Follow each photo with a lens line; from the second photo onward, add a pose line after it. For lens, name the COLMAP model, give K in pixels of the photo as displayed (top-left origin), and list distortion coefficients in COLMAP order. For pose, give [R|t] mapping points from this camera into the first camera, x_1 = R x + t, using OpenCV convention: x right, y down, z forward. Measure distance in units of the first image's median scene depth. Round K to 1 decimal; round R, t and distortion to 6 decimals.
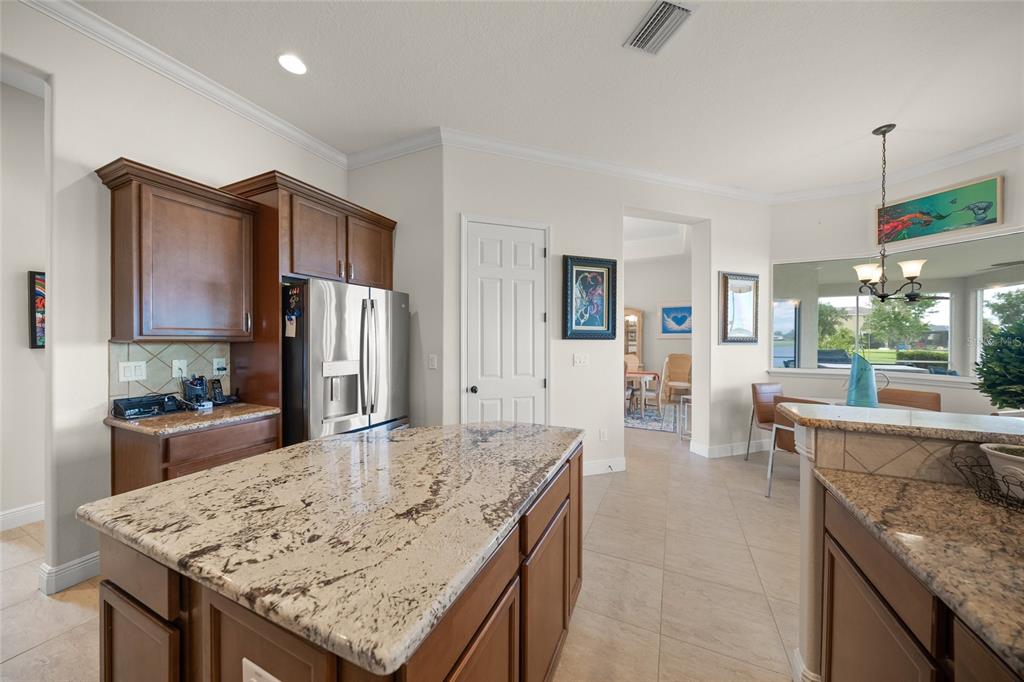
lens RADIAL K [[346.9, 0, 510.9], [0, 346.9, 343.0], [0, 0, 1]] dist [-0.001338, -0.000150]
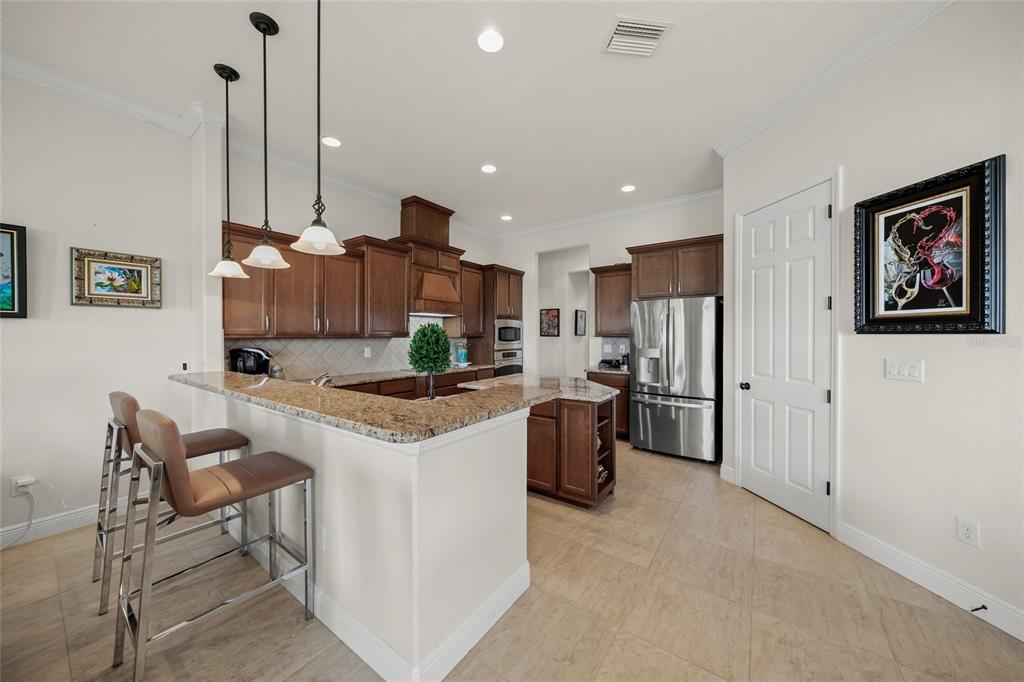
lens RADIAL K [[346.9, 0, 511.0], [0, 346.9, 336.9], [0, 0, 1]] dist [-0.001338, -0.000150]
pose [[-0.177546, 0.000705, -0.984112, 0.883807], [-0.009607, 0.999951, 0.002450, -0.000435], [0.984066, 0.009889, -0.177530, 0.473652]]
